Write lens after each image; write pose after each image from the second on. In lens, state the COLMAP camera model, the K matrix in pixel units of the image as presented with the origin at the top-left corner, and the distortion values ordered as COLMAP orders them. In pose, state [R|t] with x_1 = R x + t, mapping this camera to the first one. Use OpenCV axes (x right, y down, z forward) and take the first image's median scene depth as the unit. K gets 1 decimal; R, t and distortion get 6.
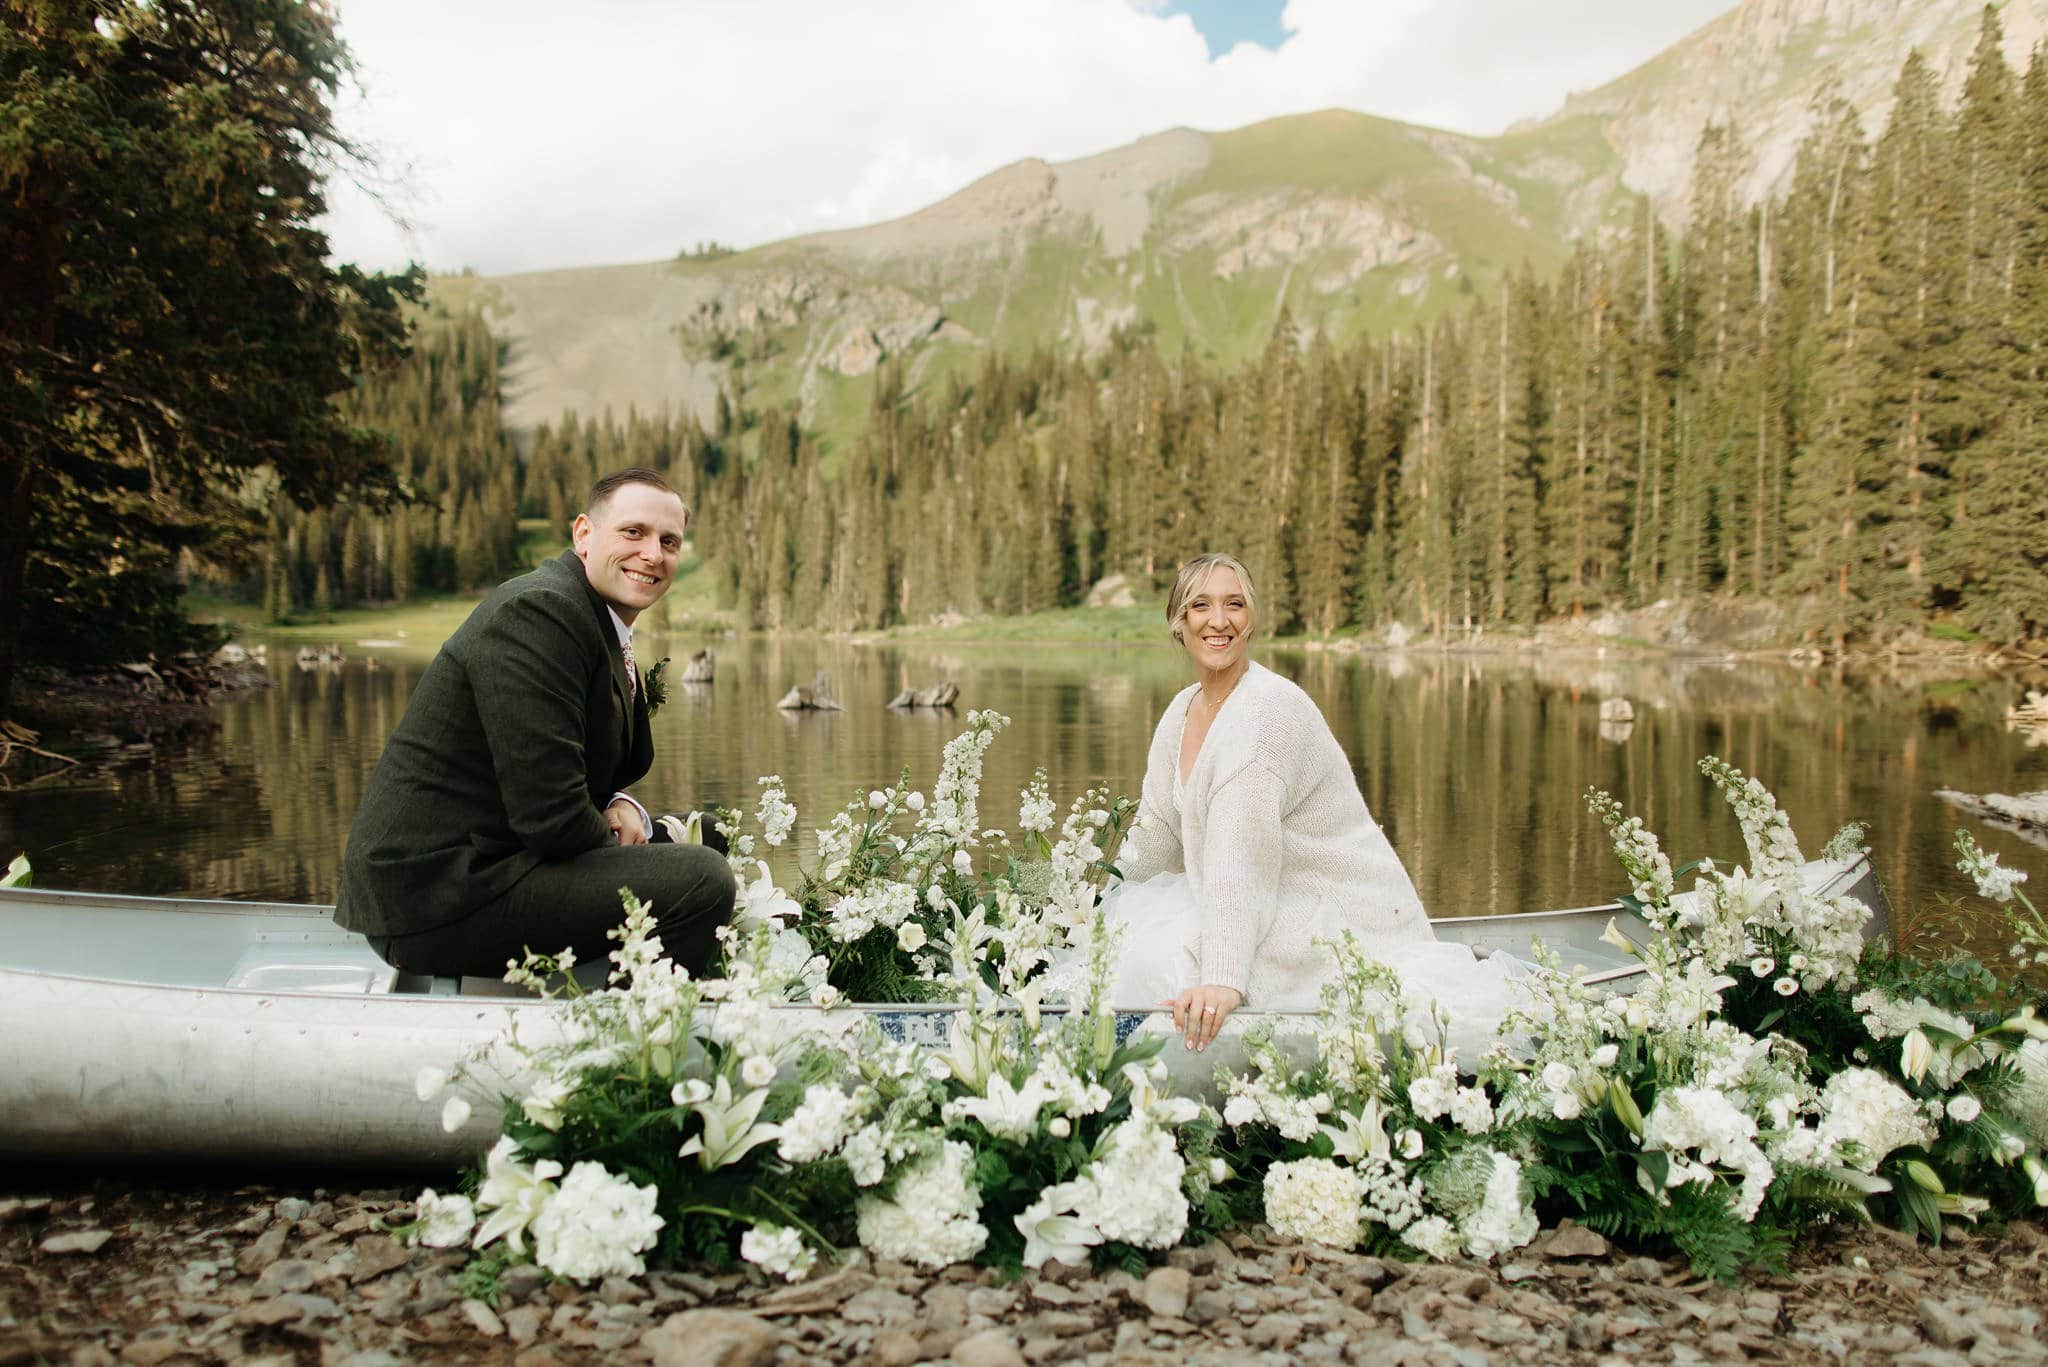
lens RADIAL K [[1393.9, 0, 1018.9], [0, 1393.9, 681.6], [0, 0, 1]] dist [0.008024, -0.004806]
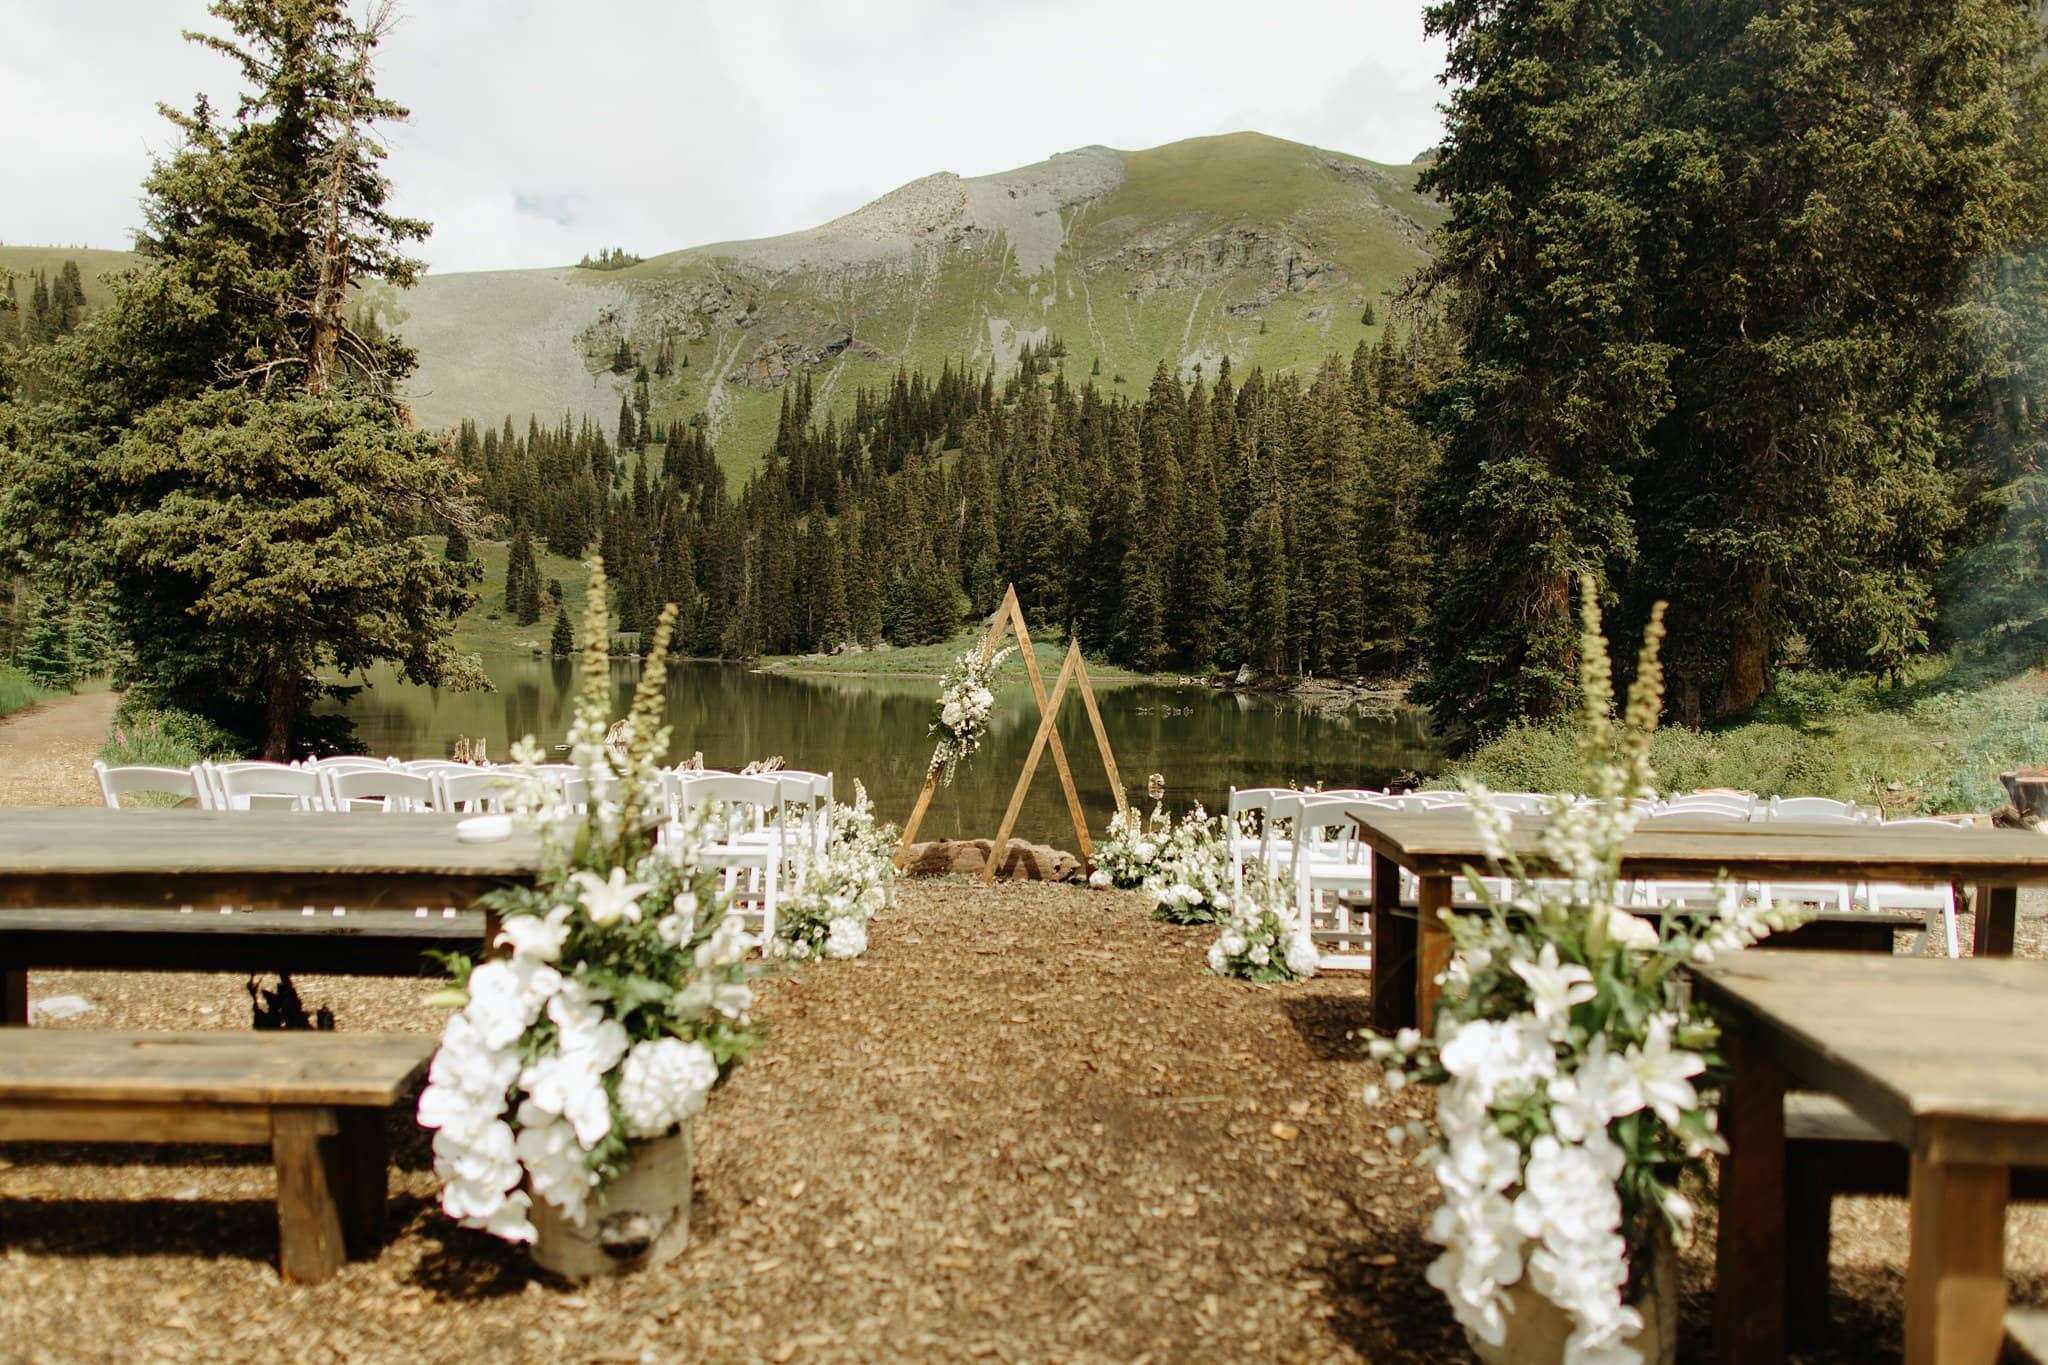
lens RADIAL K [[1438.5, 0, 1028.6], [0, 1438.5, 701.0], [0, 0, 1]] dist [0.003451, -0.002668]
pose [[0.997866, 0.006957, 0.064927, 0.022442], [-0.007067, 0.999974, 0.001457, -0.012235], [-0.064915, -0.001913, 0.997889, -0.117893]]
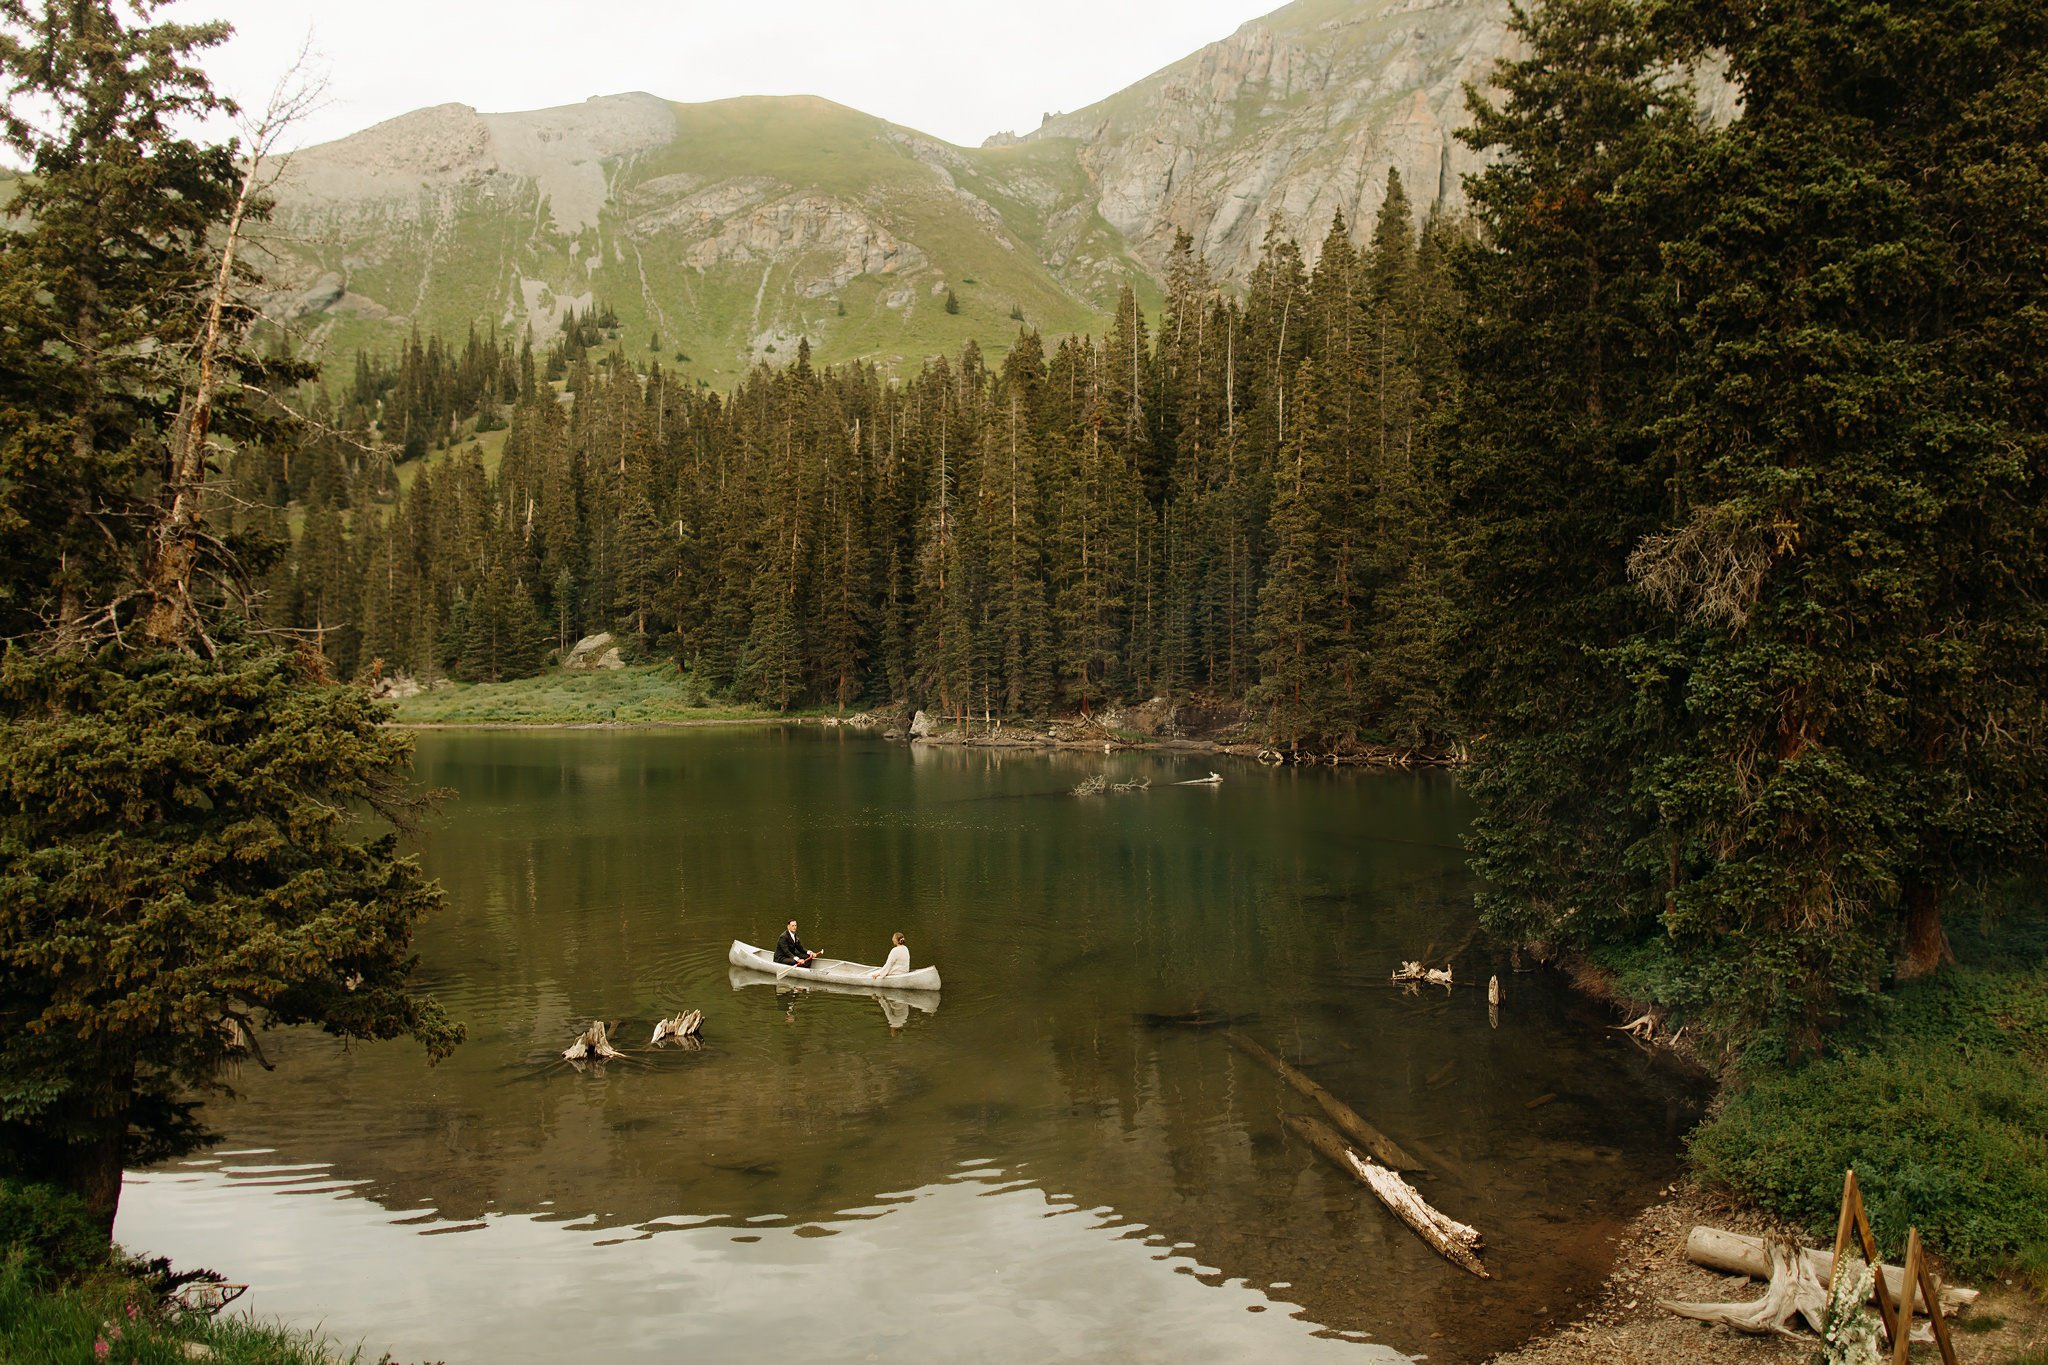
lens RADIAL K [[1534.7, 0, 1138.0], [0, 1534.7, 675.4], [0, 0, 1]] dist [-0.001425, 0.002975]
pose [[0.908827, -0.015143, 0.416897, -0.044568], [0.021042, 0.999733, -0.009557, -0.048544], [-0.416641, 0.017458, 0.908903, -0.075367]]
